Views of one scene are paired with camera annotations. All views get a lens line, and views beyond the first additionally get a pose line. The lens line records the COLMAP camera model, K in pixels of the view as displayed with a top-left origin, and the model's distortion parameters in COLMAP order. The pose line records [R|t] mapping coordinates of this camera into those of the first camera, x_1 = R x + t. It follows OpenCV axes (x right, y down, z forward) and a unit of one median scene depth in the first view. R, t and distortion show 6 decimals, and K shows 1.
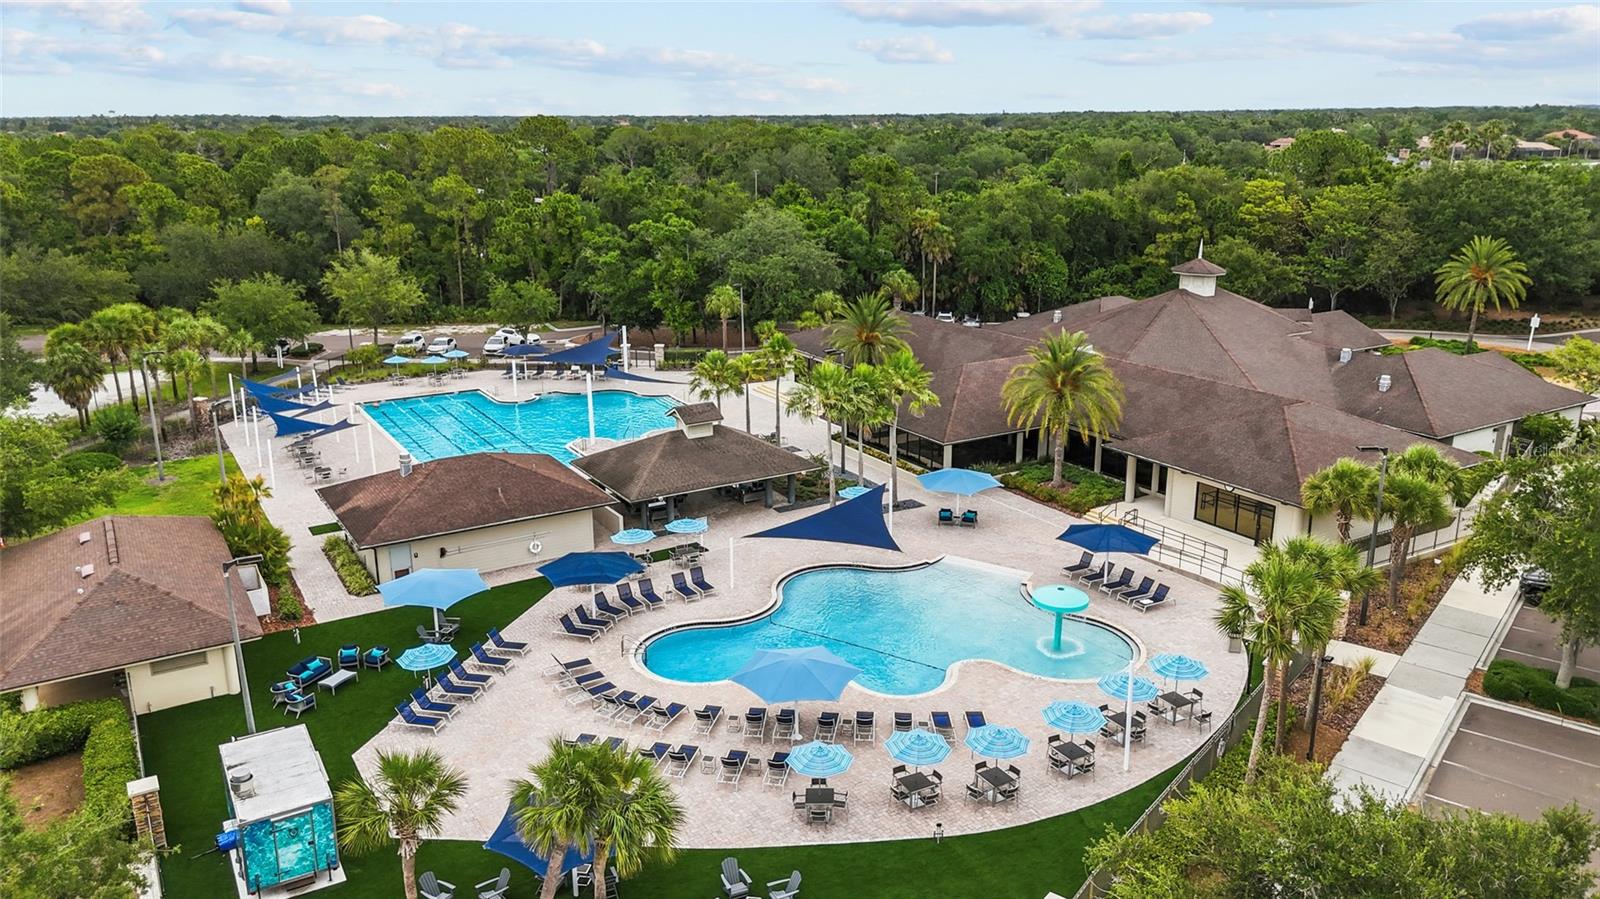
lens RADIAL K [[1167.7, 0, 800.0], [0, 1167.7, 449.5], [0, 0, 1]] dist [0.108301, -0.207263]
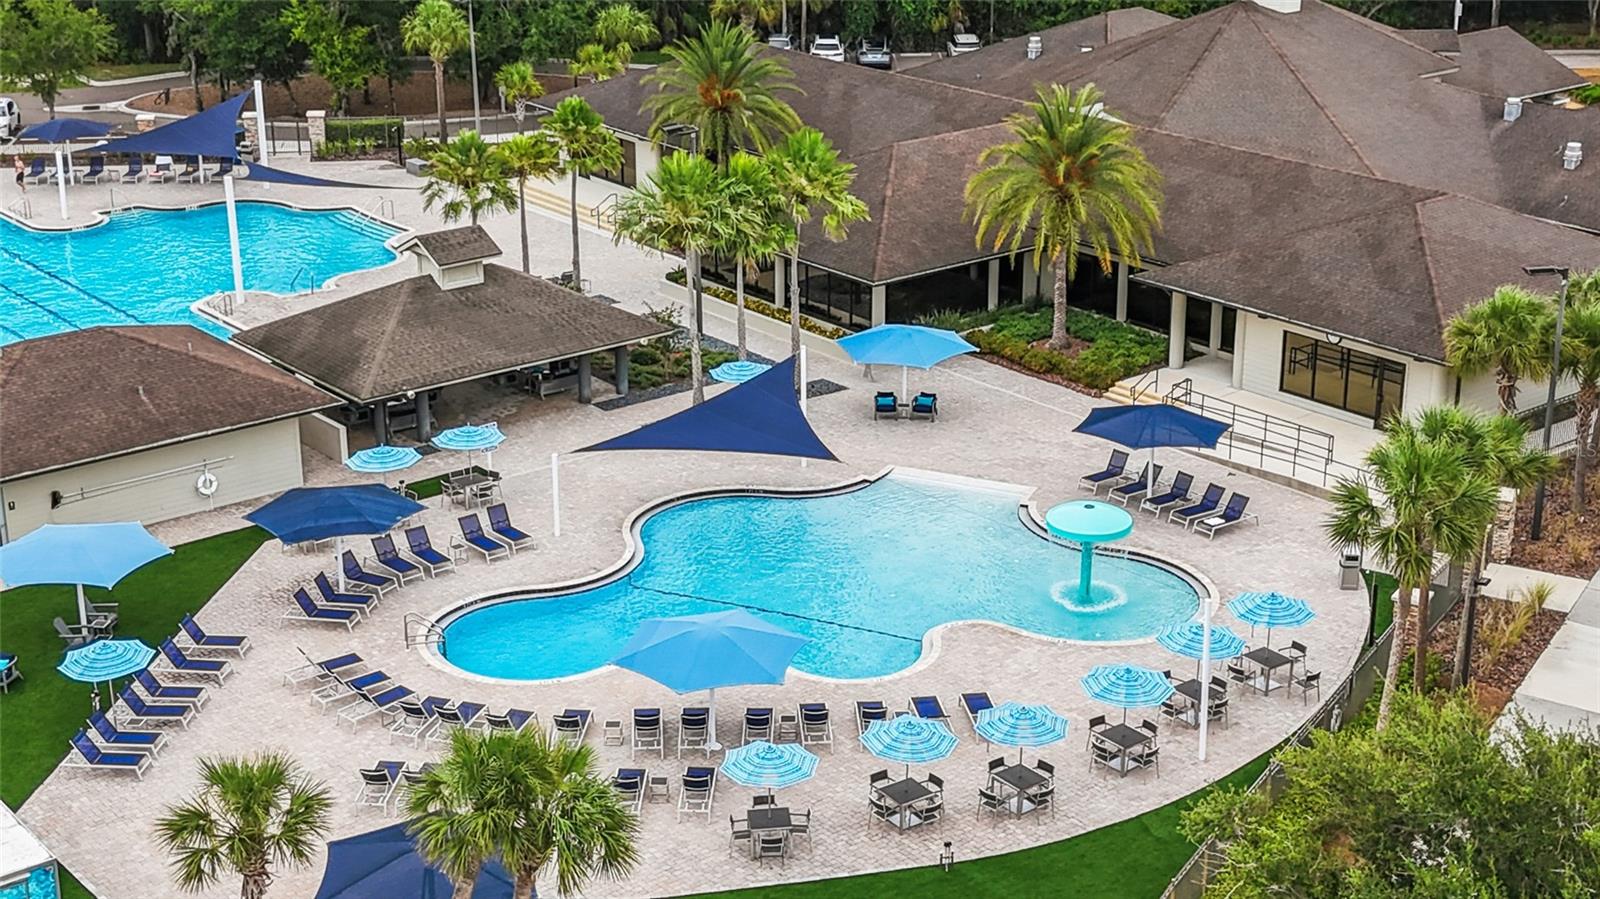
lens RADIAL K [[2369.3, 0, 800.0], [0, 2369.3, 449.5], [0, 0, 1]] dist [0.264363, -1.213137]
pose [[0.989906, -0.044365, 0.134600, -0.093023], [0.034891, 0.996798, 0.071951, -0.010220], [-0.137361, -0.066529, 0.988284, -0.226652]]
